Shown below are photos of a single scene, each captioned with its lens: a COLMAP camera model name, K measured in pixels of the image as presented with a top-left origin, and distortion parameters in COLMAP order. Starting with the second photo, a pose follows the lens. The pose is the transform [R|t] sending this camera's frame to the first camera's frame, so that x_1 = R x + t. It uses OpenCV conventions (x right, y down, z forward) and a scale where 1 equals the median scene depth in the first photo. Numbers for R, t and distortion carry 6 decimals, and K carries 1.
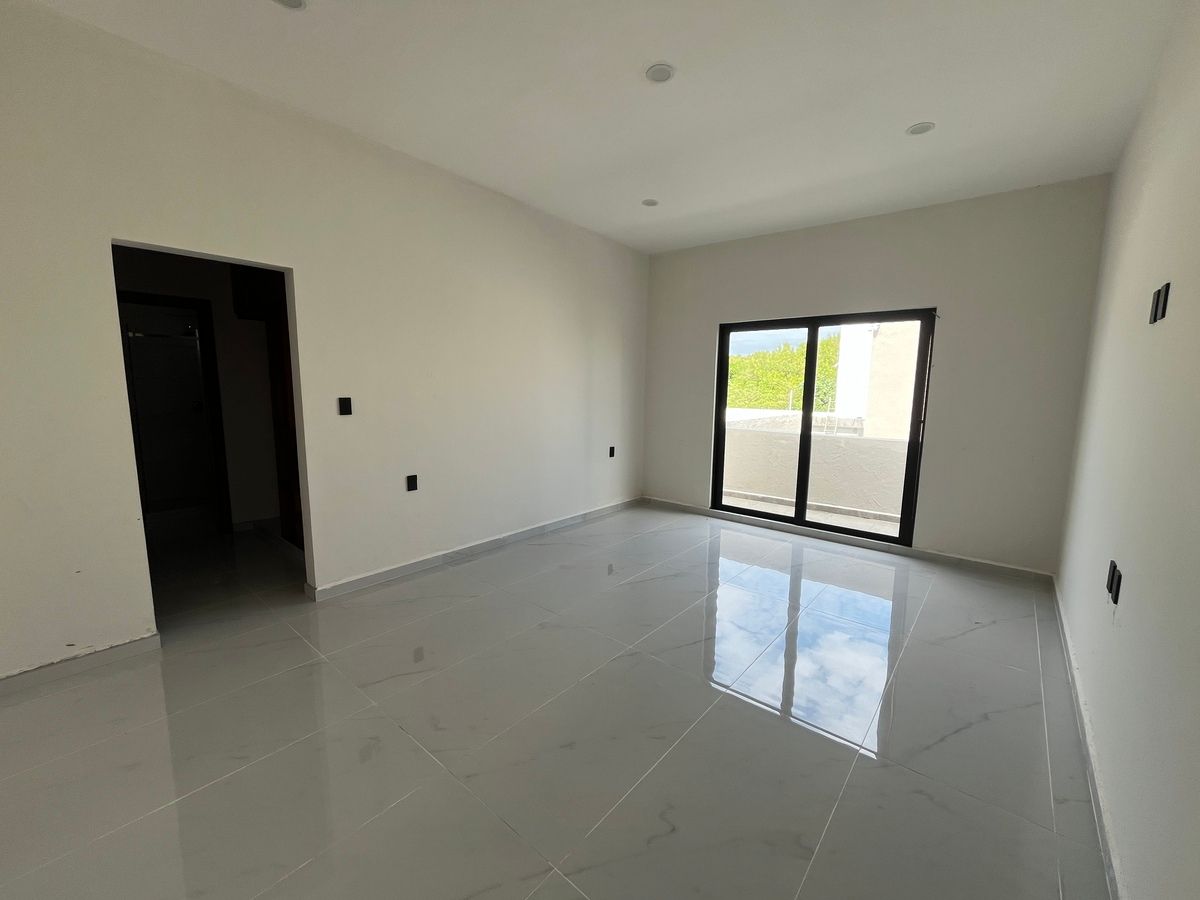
lens RADIAL K [[487.9, 0, 599.6], [0, 487.9, 452.7], [0, 0, 1]] dist [-0.002924, 0.000286]
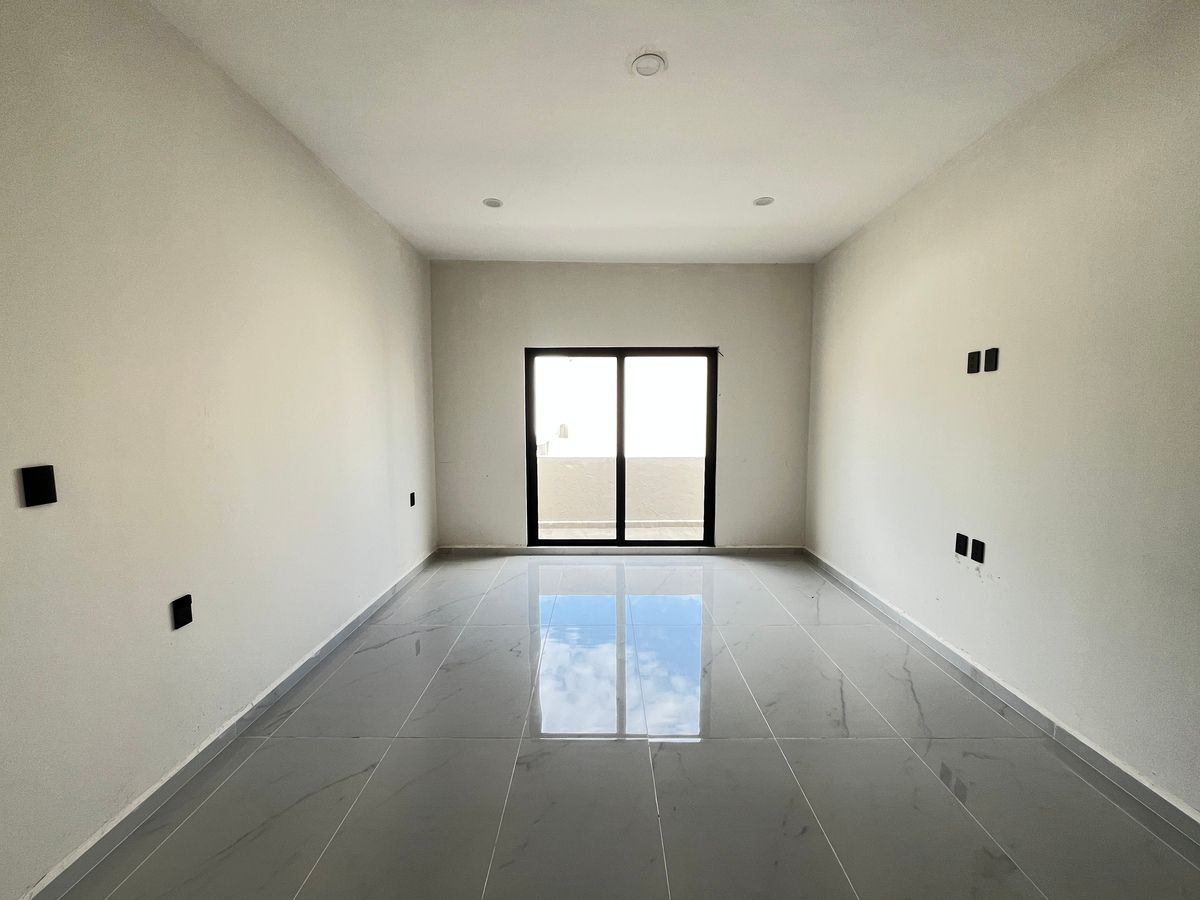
lens RADIAL K [[487.9, 0, 599.7], [0, 487.9, 447.8], [0, 0, 1]] dist [-0.002924, 0.000286]
pose [[0.766395, -0.068156, 0.638744, -0.287771], [0.102003, 0.994651, -0.016255, -0.048221], [-0.634219, 0.077612, 0.769248, 0.229134]]
